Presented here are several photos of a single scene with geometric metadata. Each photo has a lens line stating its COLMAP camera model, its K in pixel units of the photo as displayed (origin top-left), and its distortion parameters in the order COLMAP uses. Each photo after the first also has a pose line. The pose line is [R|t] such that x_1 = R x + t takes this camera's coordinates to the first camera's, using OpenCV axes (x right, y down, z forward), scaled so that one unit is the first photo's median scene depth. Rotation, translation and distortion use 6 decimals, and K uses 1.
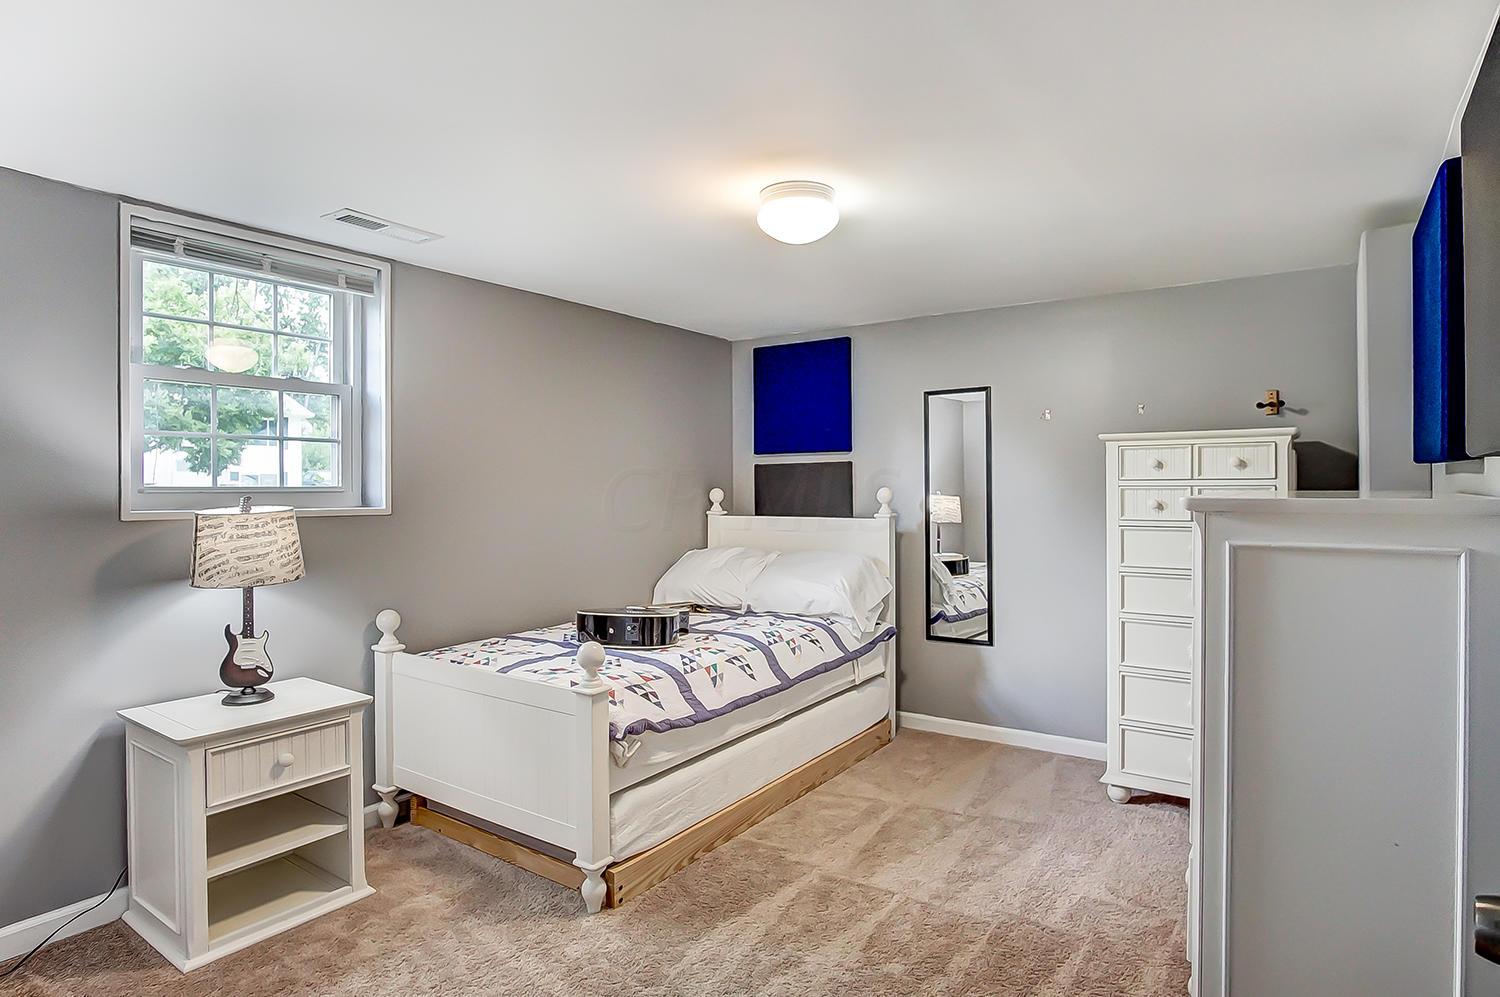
lens RADIAL K [[815.8, 0, 746.7], [0, 815.8, 491.8], [0, 0, 1]] dist [-0.025251, 0.005645]
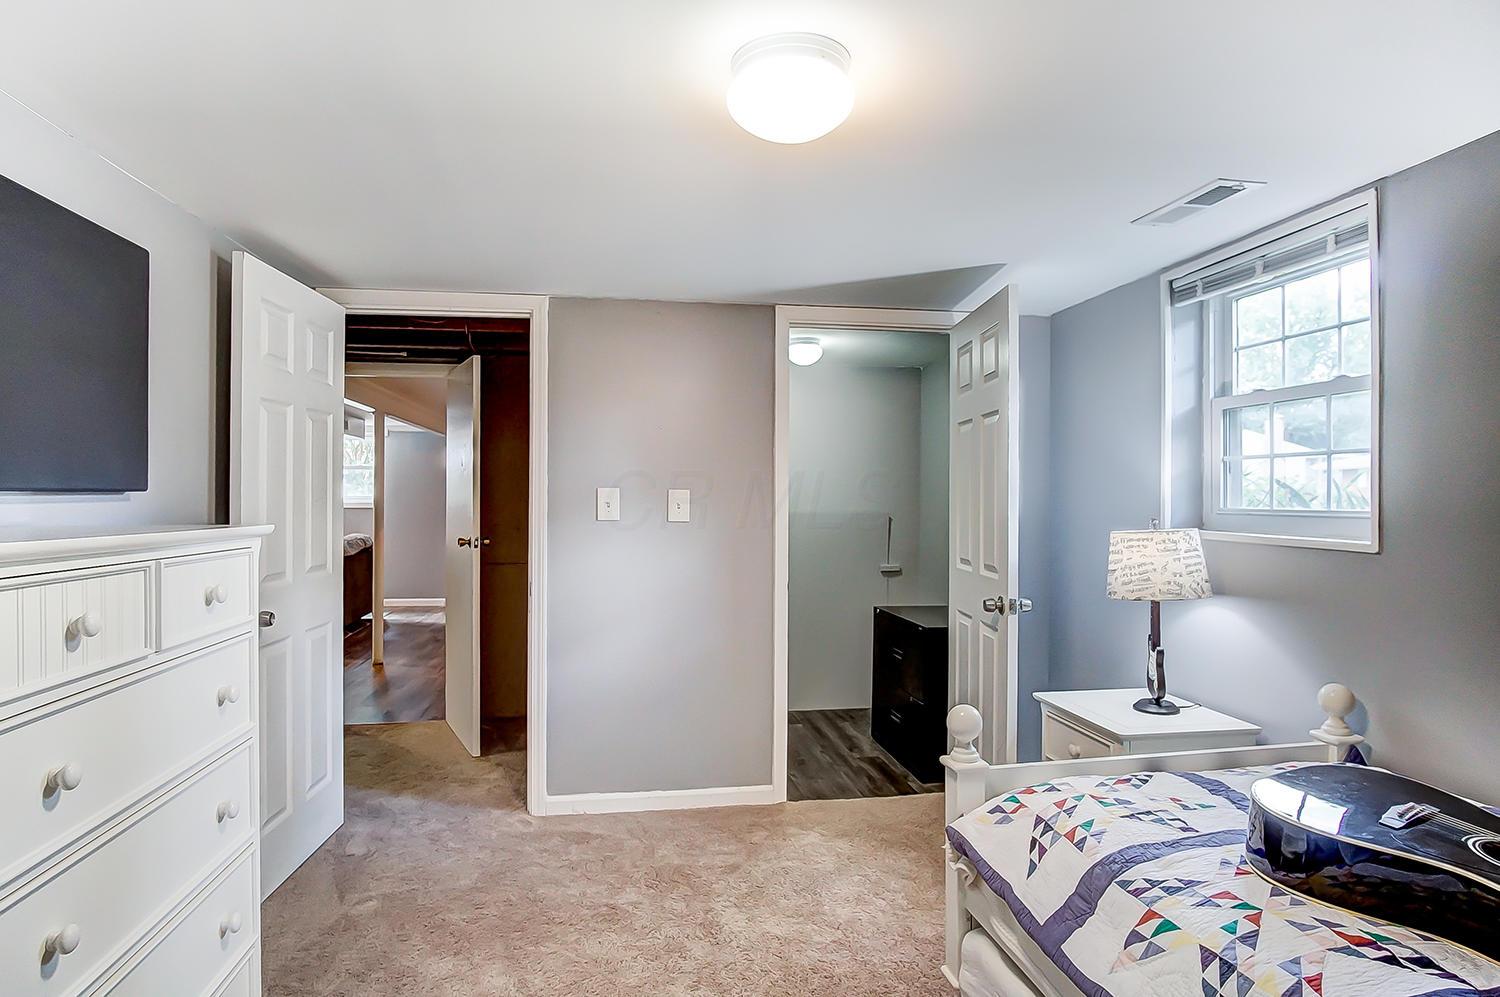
lens RADIAL K [[815.8, 0, 746.7], [0, 815.8, 501.5], [0, 0, 1]] dist [-0.025251, 0.005645]
pose [[-0.716665, -0.000303, -0.697417, 0.519943], [-0.004745, 0.999979, 0.004441, -0.018862], [0.697401, 0.006492, -0.716651, 1.406624]]
